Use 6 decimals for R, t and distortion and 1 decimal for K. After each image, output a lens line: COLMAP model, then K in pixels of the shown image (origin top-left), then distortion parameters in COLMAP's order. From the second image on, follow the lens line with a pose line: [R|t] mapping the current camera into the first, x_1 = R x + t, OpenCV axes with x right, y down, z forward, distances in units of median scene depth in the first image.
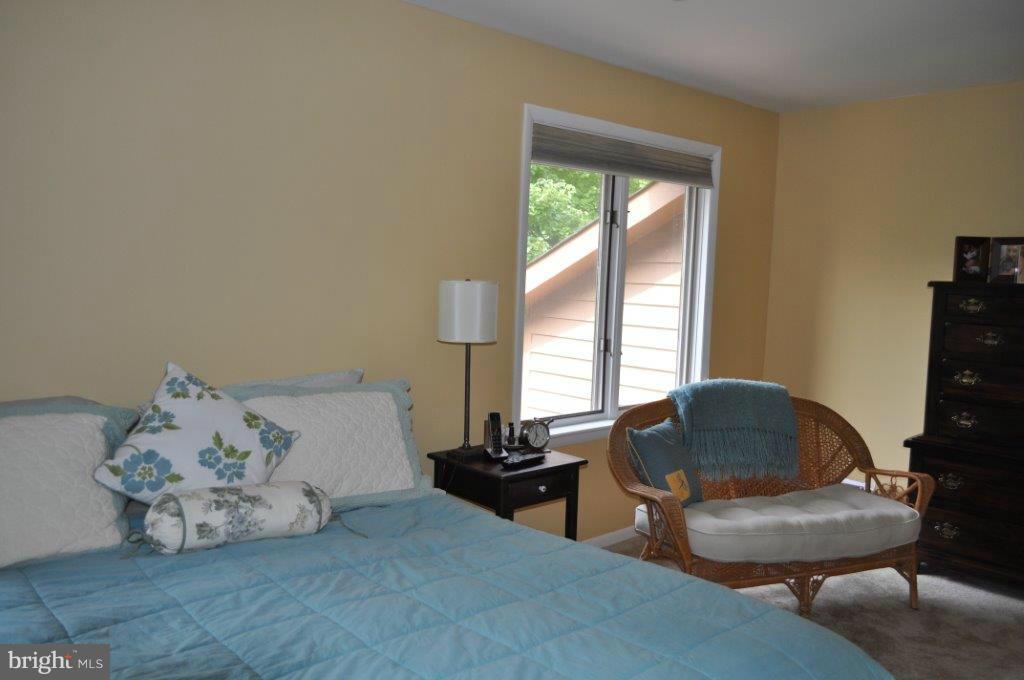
lens RADIAL K [[798.7, 0, 509.6], [0, 798.7, 342.8], [0, 0, 1]] dist [-0.013000, -0.010498]
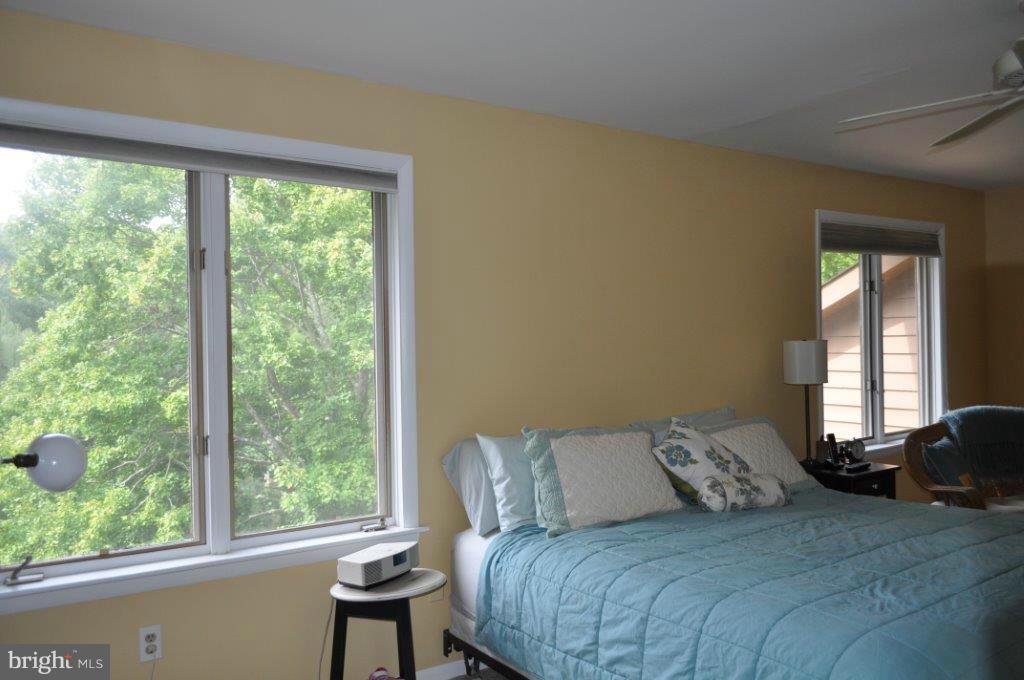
lens RADIAL K [[798.7, 0, 513.7], [0, 798.7, 335.9], [0, 0, 1]] dist [-0.013000, -0.010498]
pose [[0.990878, -0.053432, -0.123718, -0.313889], [0.042839, 0.995308, -0.086752, 0.011565], [0.127773, 0.080660, 0.988518, -0.372232]]
